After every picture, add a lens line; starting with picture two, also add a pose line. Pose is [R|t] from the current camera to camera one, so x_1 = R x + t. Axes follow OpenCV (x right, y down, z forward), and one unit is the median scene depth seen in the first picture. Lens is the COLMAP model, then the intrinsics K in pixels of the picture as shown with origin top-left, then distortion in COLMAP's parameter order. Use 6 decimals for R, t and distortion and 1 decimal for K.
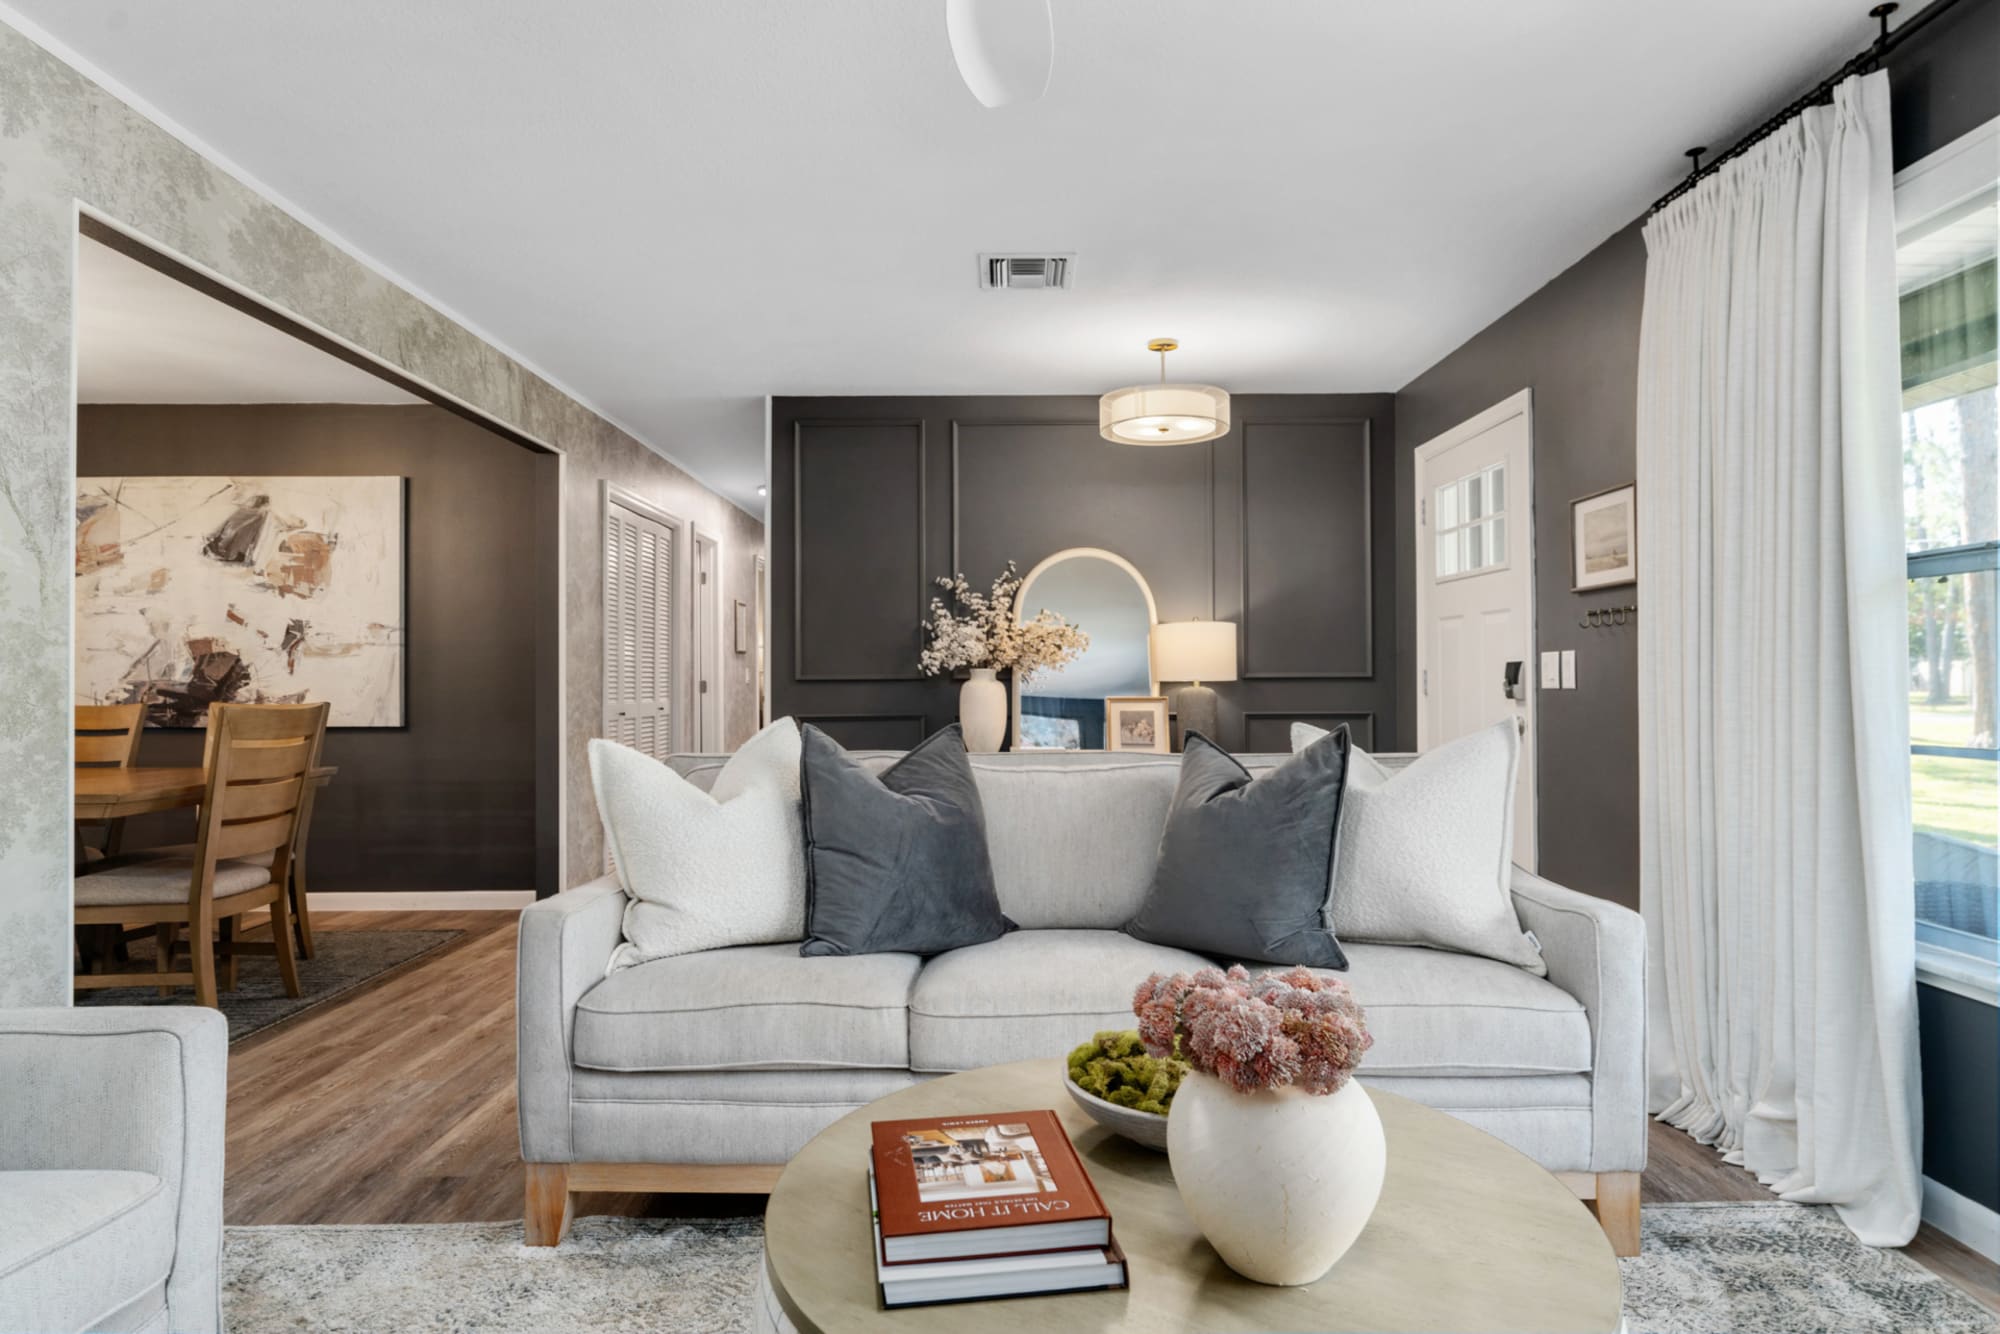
lens RADIAL K [[1120.9, 0, 1000.0], [0, 1120.9, 667.0], [0, 0, 1]] dist [0.001475, -0.001297]
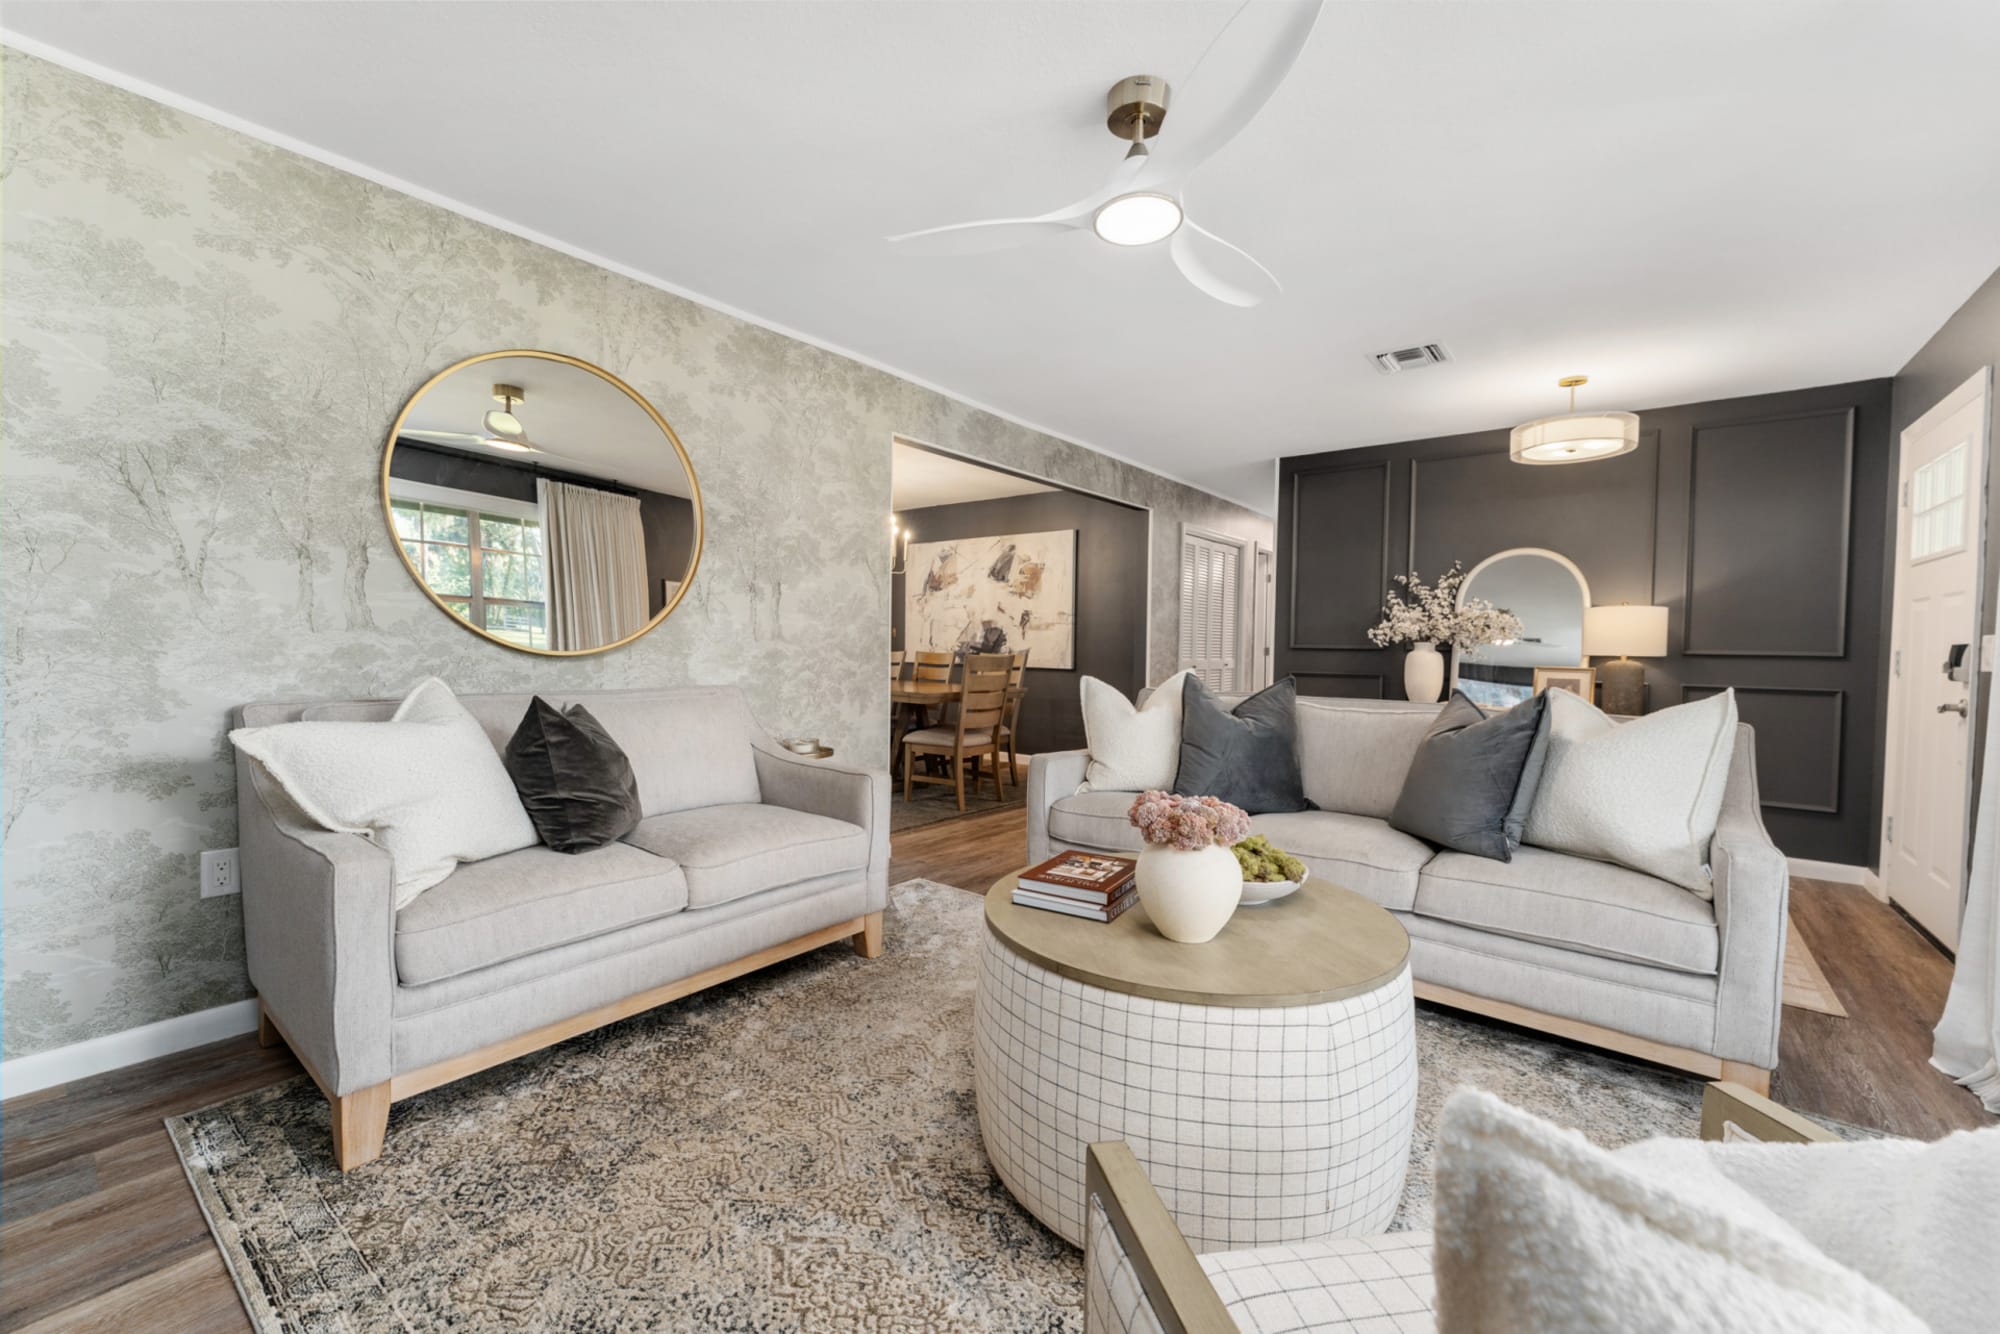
lens RADIAL K [[787.9, 0, 1000.0], [0, 787.9, 667.0], [0, 0, 1]] dist [-0.000814, -0.000232]
pose [[0.780881, 0.036085, -0.623636, 0.196334], [-0.012401, 0.999029, 0.042279, -0.002802], [0.624556, -0.025281, 0.780571, -0.072108]]
